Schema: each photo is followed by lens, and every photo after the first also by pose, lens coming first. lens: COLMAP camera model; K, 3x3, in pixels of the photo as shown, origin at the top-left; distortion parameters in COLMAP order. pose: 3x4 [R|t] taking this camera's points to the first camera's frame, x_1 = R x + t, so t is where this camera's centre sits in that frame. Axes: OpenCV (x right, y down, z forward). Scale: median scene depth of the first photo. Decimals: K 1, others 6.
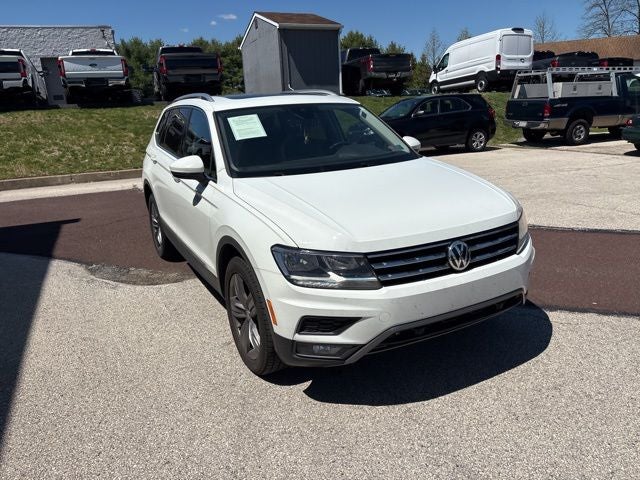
lens RADIAL K [[484.8, 0, 319.1], [0, 484.8, 246.8], [0, 0, 1]] dist [0.055050, -0.056278]
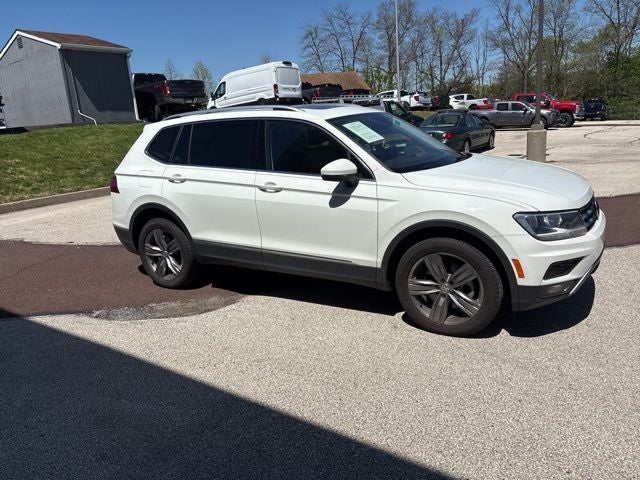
lens RADIAL K [[484.8, 0, 325.2], [0, 484.8, 238.4], [0, 0, 1]] dist [0.055050, -0.056278]
pose [[0.857679, -0.138144, 0.495280, -0.196291], [0.172713, 0.984669, -0.024443, 0.000895], [-0.484310, 0.106505, 0.868390, 0.026307]]
